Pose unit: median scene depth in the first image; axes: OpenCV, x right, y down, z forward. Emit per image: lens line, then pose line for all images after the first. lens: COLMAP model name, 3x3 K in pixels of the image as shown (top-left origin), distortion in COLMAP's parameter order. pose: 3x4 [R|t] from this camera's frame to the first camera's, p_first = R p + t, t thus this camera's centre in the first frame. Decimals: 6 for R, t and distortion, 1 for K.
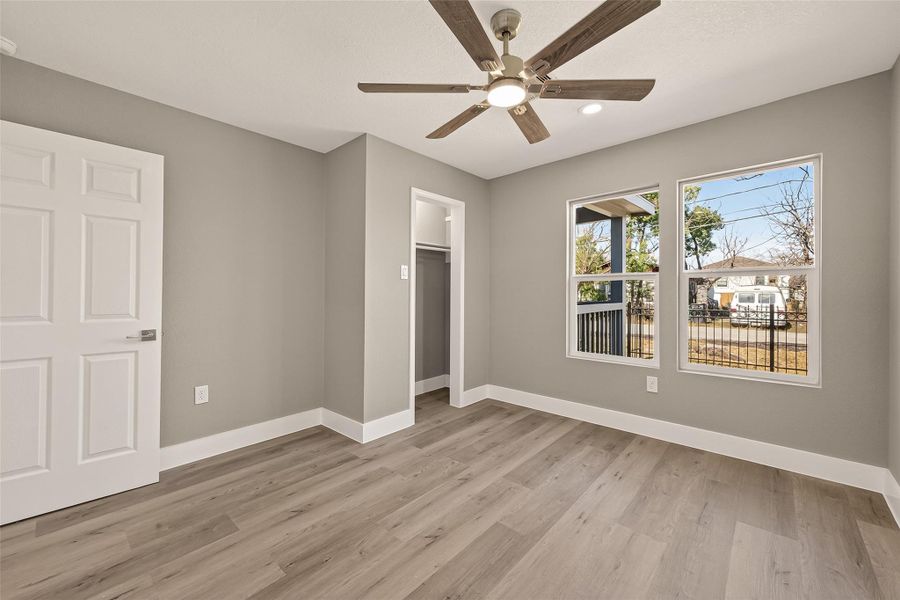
lens RADIAL K [[356.4, 0, 450.0], [0, 356.4, 300.0], [0, 0, 1]] dist [0.001853, -0.000050]
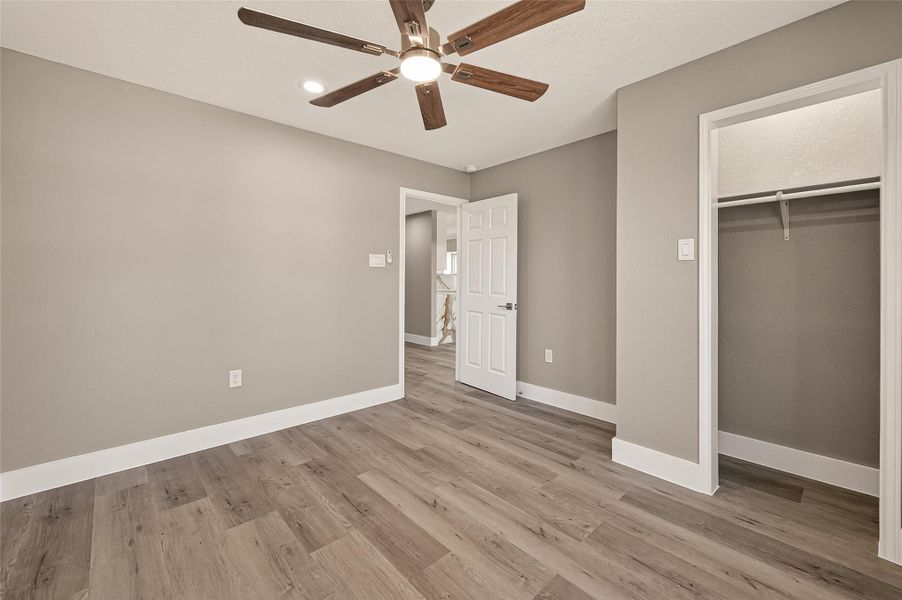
lens RADIAL K [[364.1, 0, 451.3], [0, 364.1, 279.3], [0, 0, 1]] dist [0.000021, -0.000042]
pose [[-0.084970, -0.001248, -0.996383, 0.748208], [-0.021947, 0.999759, 0.000620, -0.017219], [0.996142, 0.021921, -0.084977, 0.801018]]
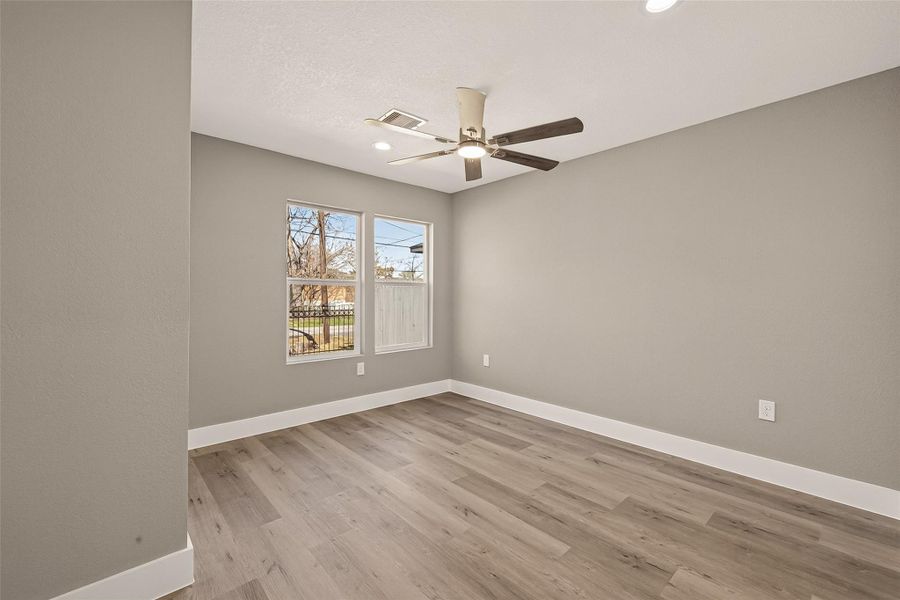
lens RADIAL K [[385.4, 0, 450.0], [0, 385.4, 300.0], [0, 0, 1]] dist [-0.000145, -0.000117]
pose [[0.091238, -0.009501, 0.995784, -0.899658], [0.019316, 0.999783, 0.007770, -0.013906], [-0.995642, 0.018526, 0.091402, 0.656960]]
